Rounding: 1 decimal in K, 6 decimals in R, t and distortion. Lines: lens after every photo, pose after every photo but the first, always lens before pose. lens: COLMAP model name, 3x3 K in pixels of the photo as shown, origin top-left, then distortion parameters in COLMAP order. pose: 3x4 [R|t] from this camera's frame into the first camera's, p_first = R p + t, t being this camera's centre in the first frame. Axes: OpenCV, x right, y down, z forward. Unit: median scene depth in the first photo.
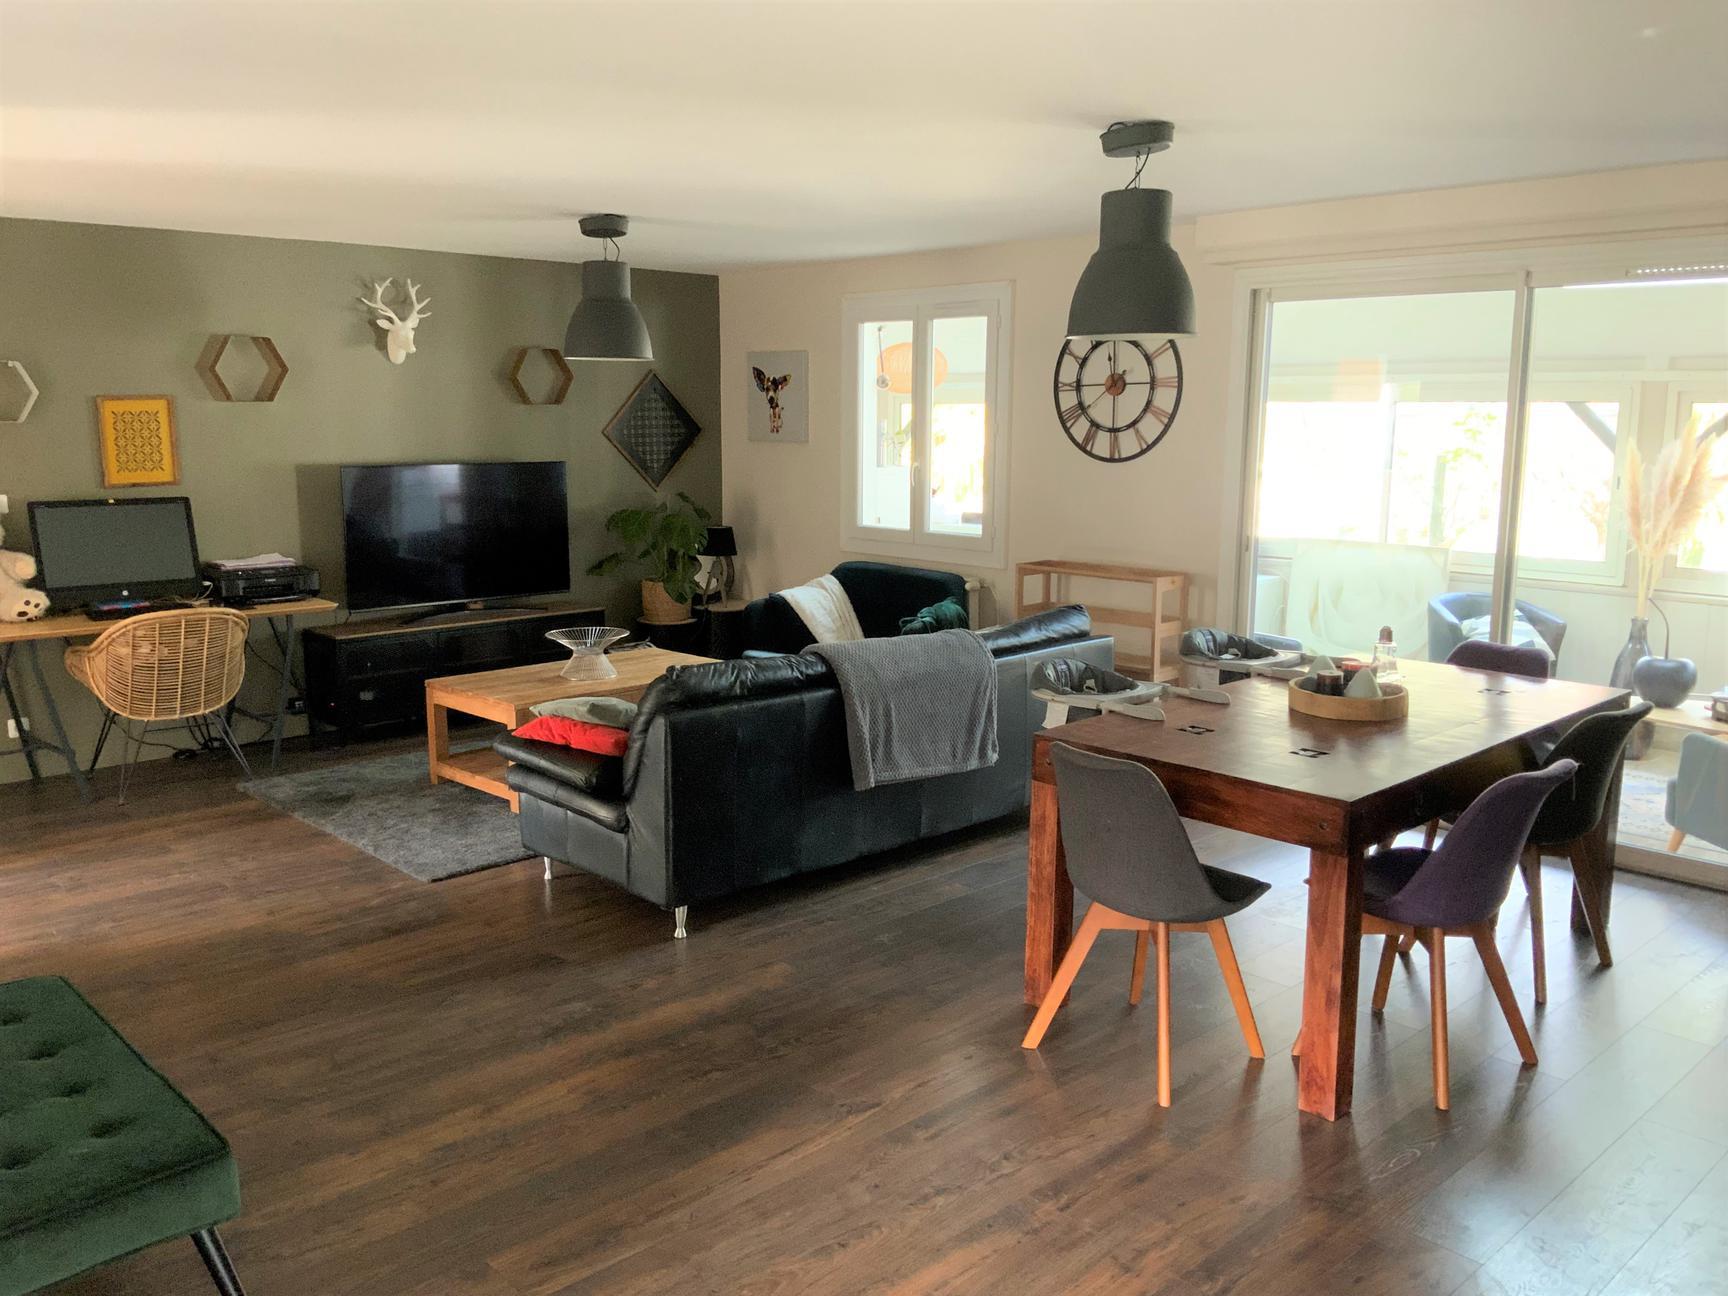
lens RADIAL K [[1435.7, 0, 864.0], [0, 1435.7, 648.0], [0, 0, 1]] dist [-0.001472, -0.006402]
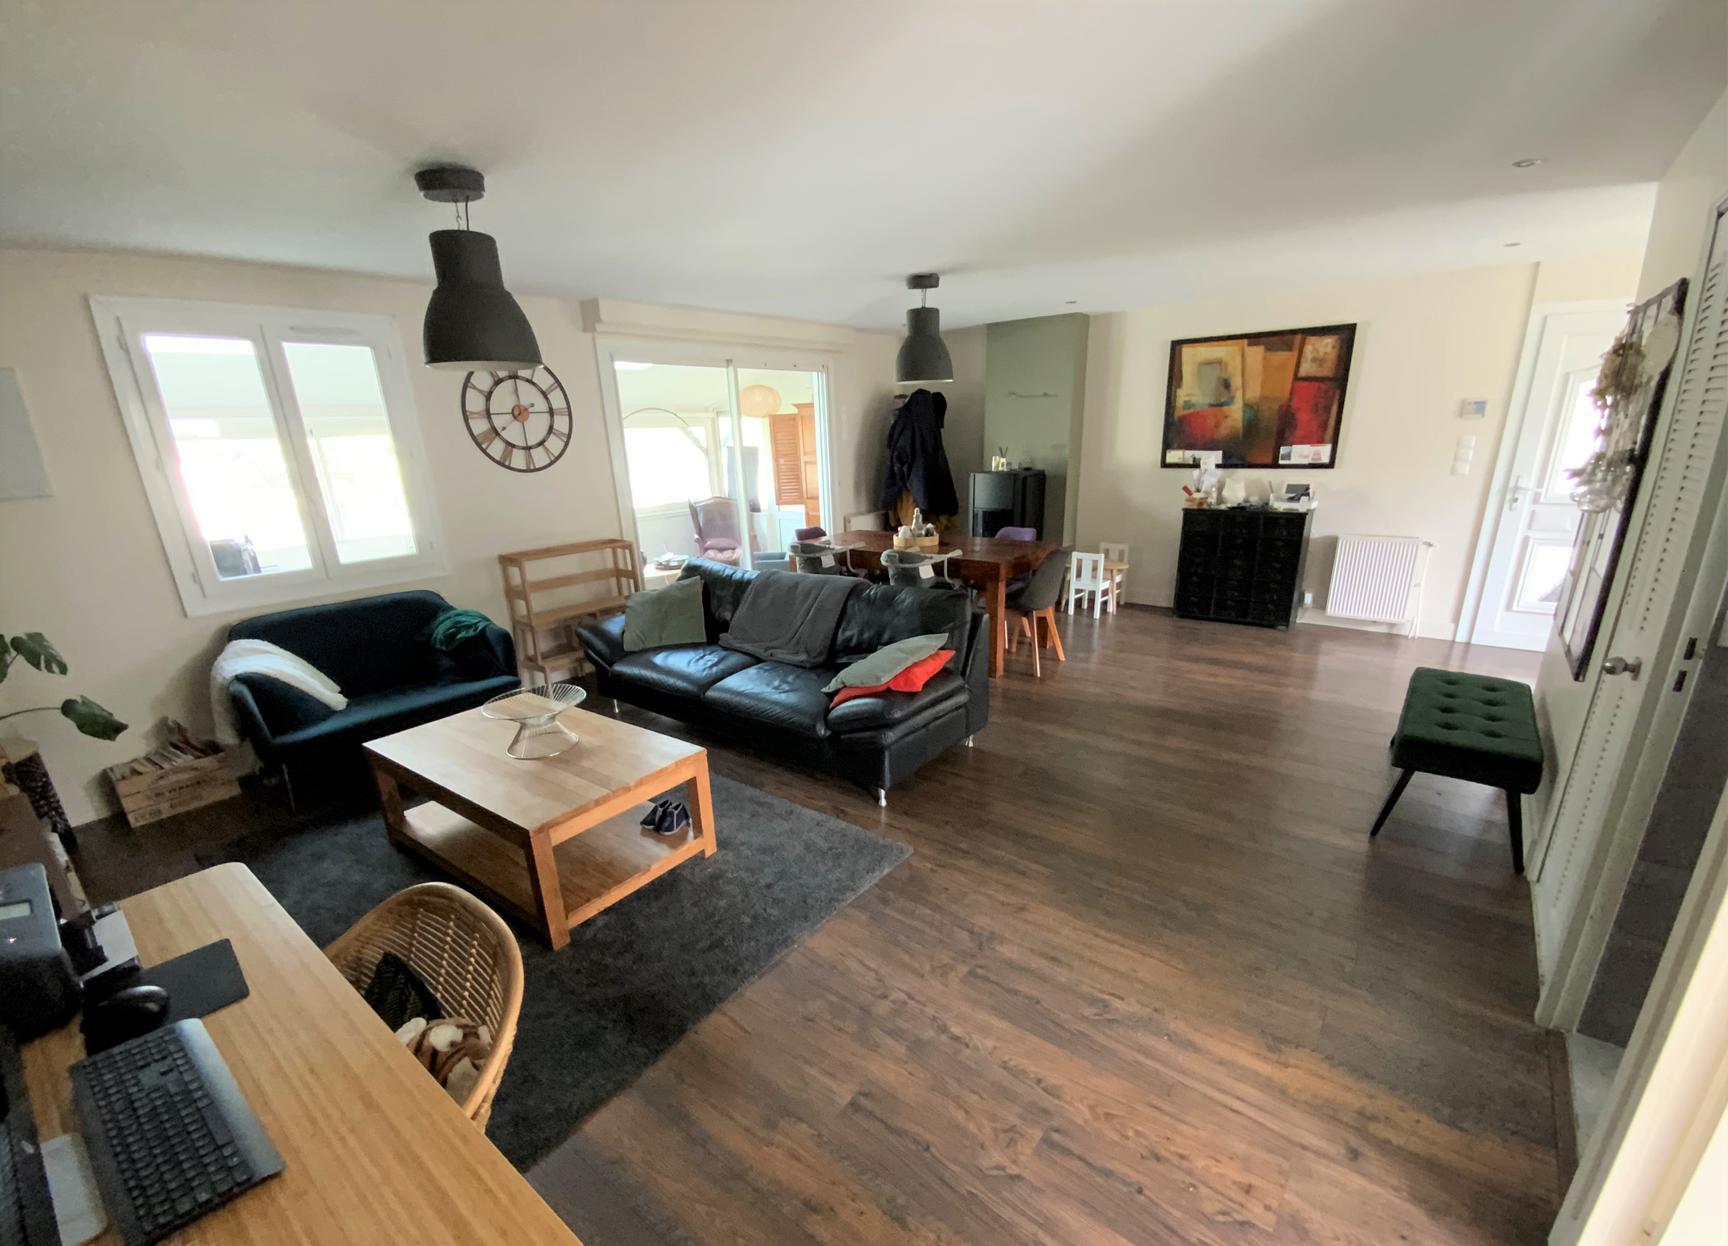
lens RADIAL K [[733.0, 0, 868.6], [0, 733.0, 680.6], [0, 0, 1]] dist [-0.000610, -0.000206]
pose [[-0.152014, -0.319039, 0.935471, -0.602883], [0.194239, 0.918371, 0.344770, -0.126184], [-0.969104, 0.234115, -0.077635, 0.792398]]
